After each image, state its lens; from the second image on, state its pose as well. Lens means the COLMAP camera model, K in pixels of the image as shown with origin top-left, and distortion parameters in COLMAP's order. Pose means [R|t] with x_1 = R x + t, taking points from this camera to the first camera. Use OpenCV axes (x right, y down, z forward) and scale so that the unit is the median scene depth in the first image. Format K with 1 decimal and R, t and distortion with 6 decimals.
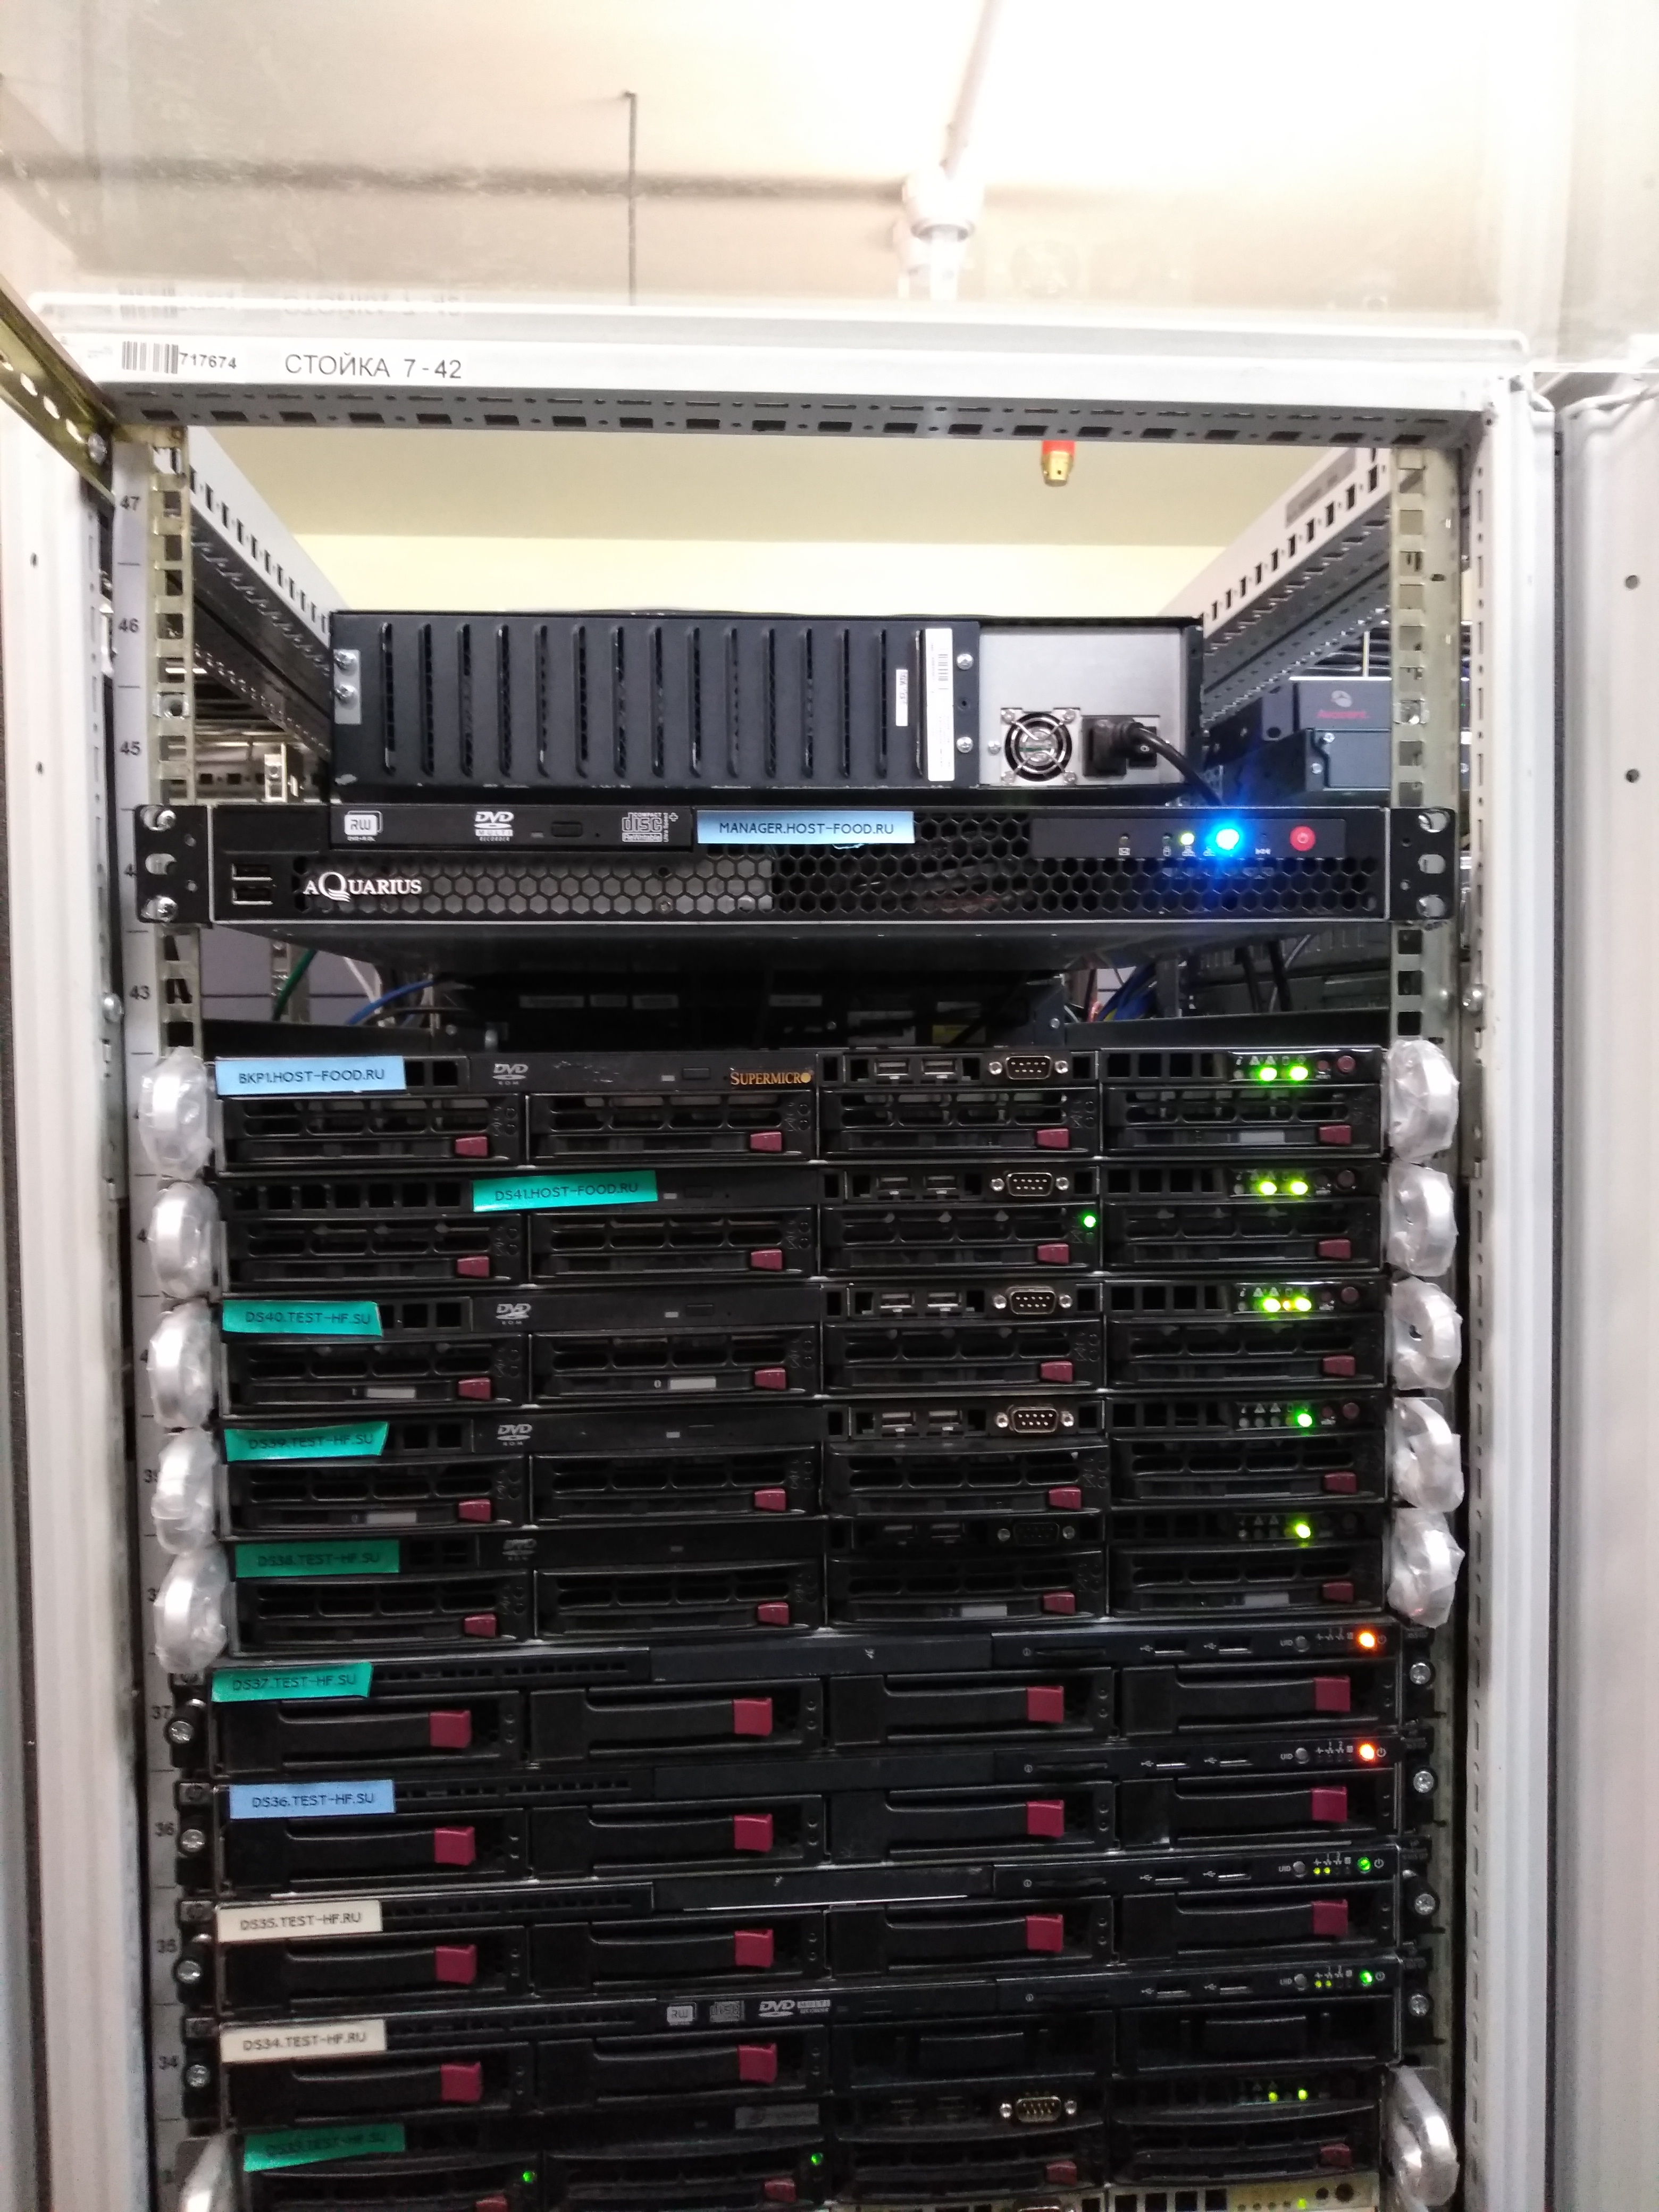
lens RADIAL K [[1788.1, 0, 829.5], [0, 1788.1, 1106.0], [0, 0, 1]] dist [0.000458, -0.006241]
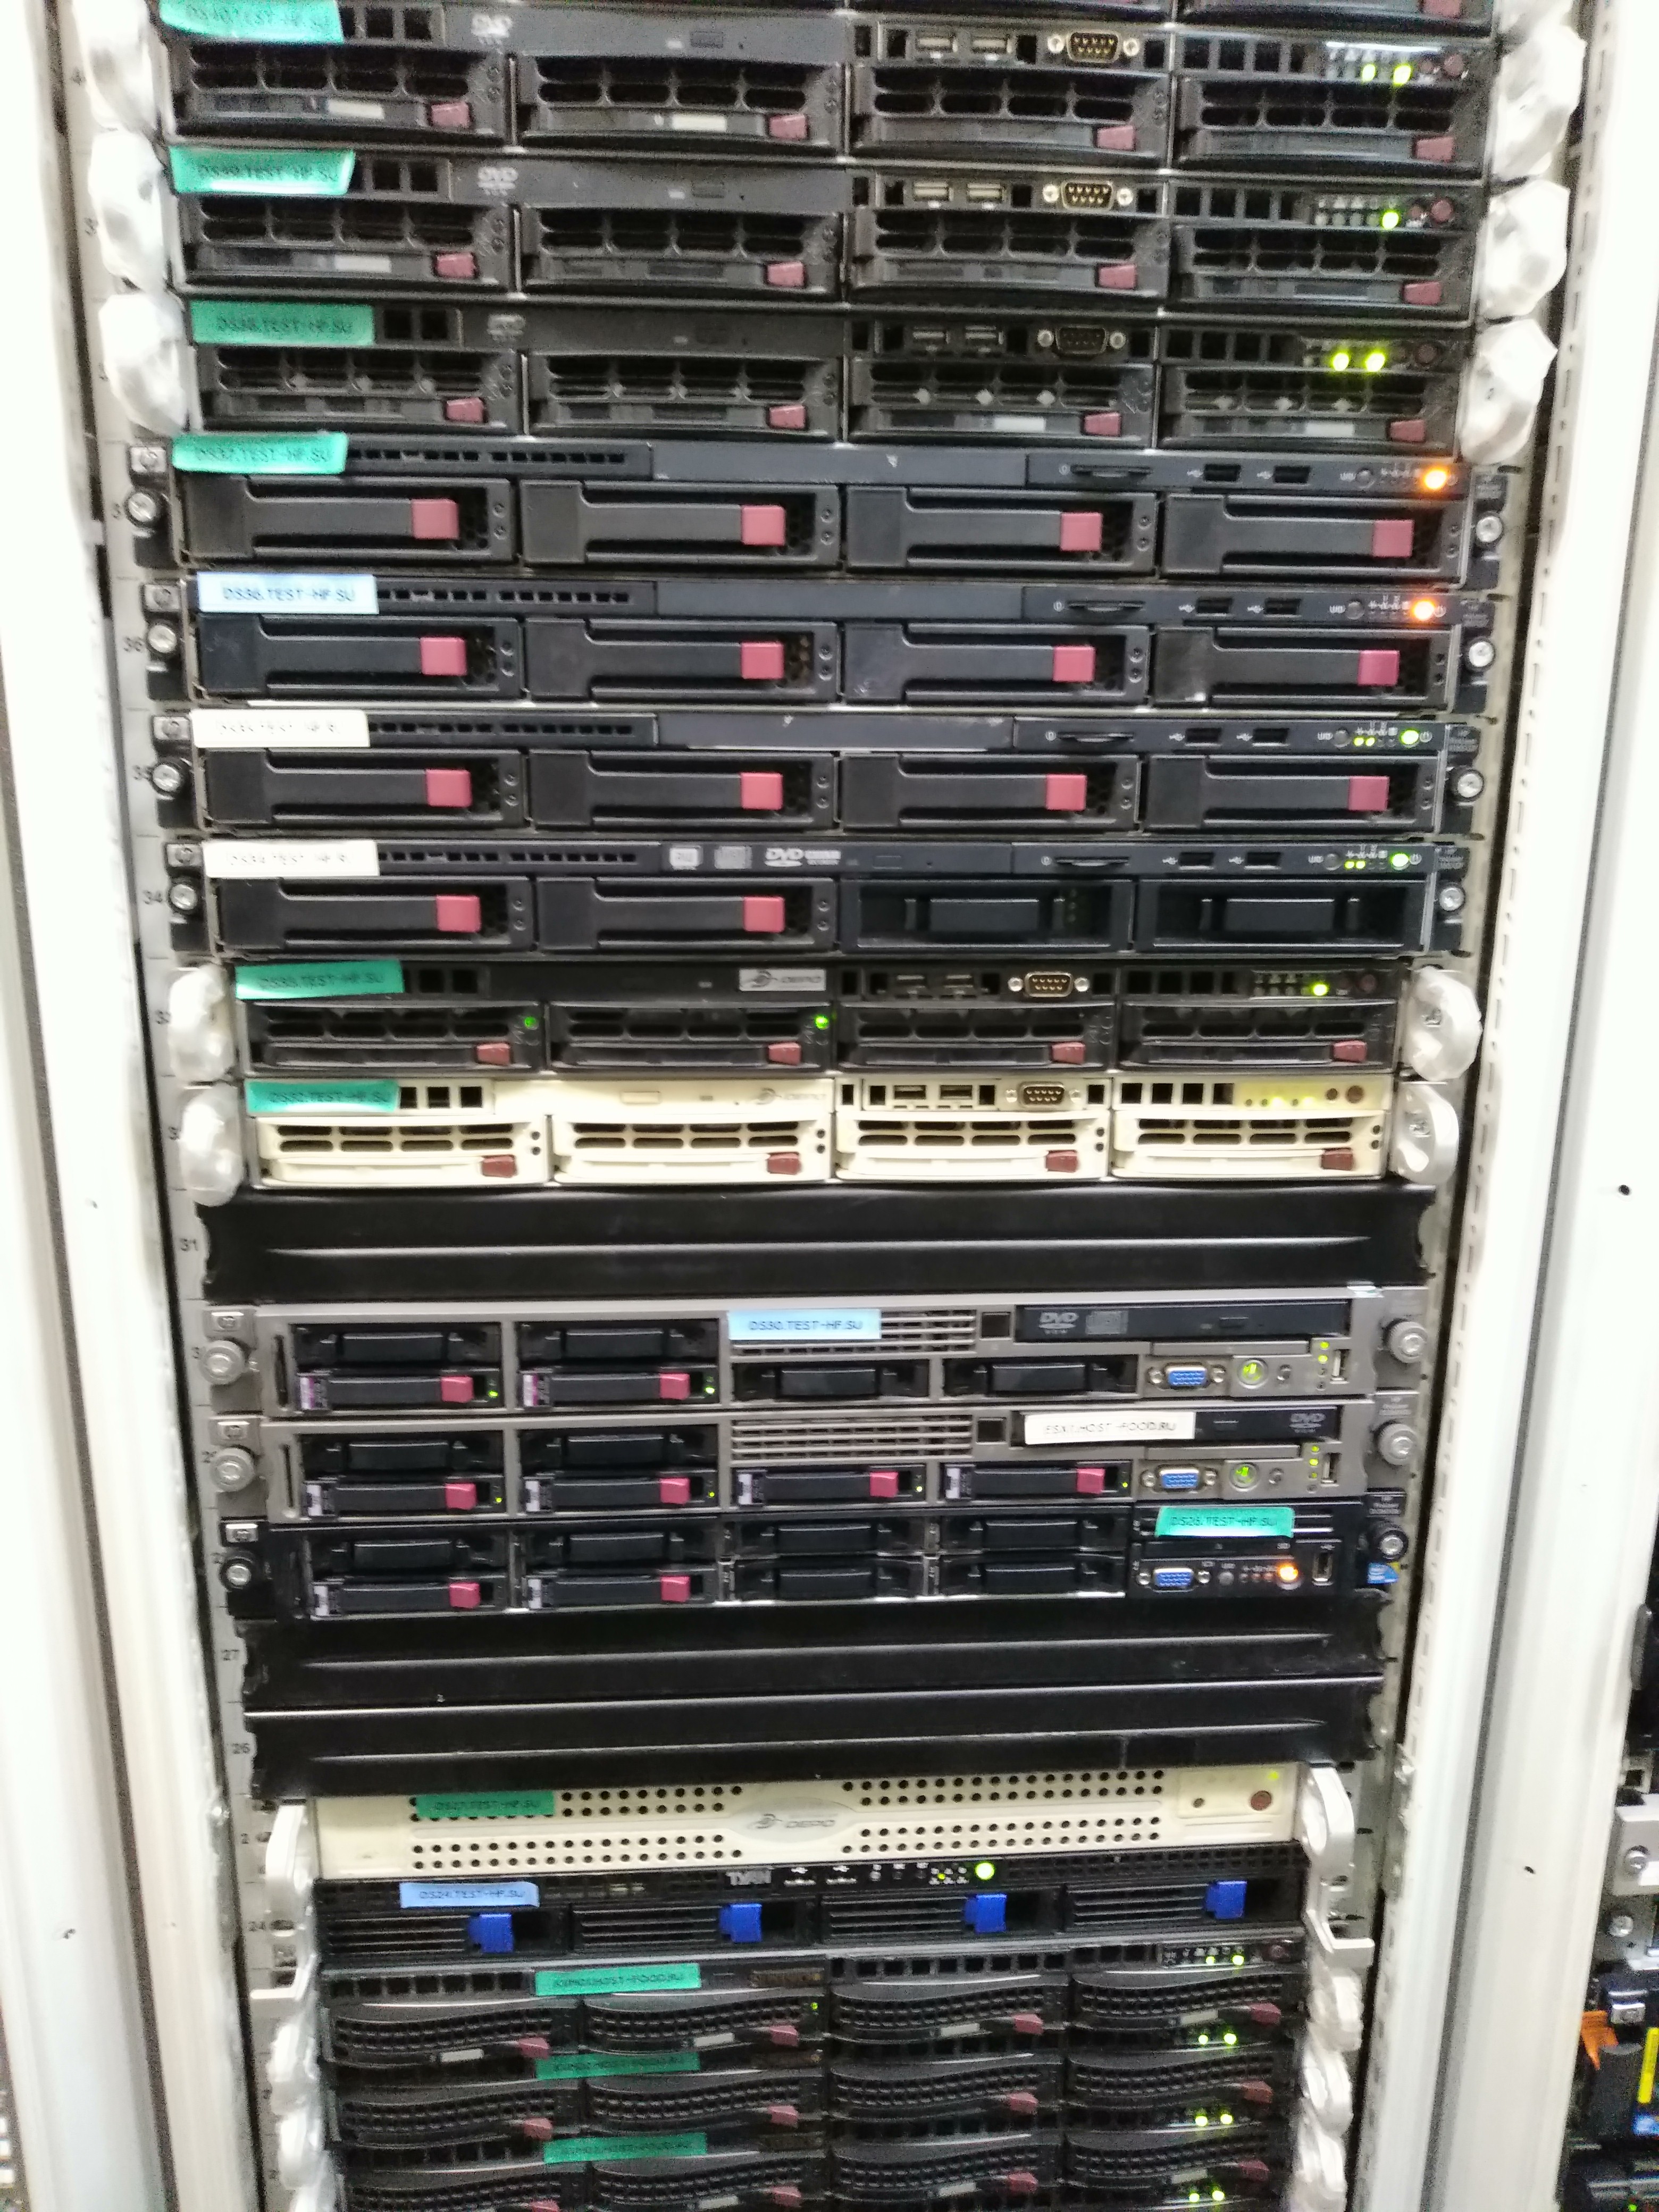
lens RADIAL K [[1817.7, 0, 829.5], [0, 1817.7, 1106.0], [0, 0, 1]] dist [0.002042, -0.007904]
pose [[0.999700, 0.023785, -0.005763, 0.004060], [-0.021843, 0.973381, 0.228150, 0.410185], [0.011036, -0.227956, 0.973609, 0.020559]]
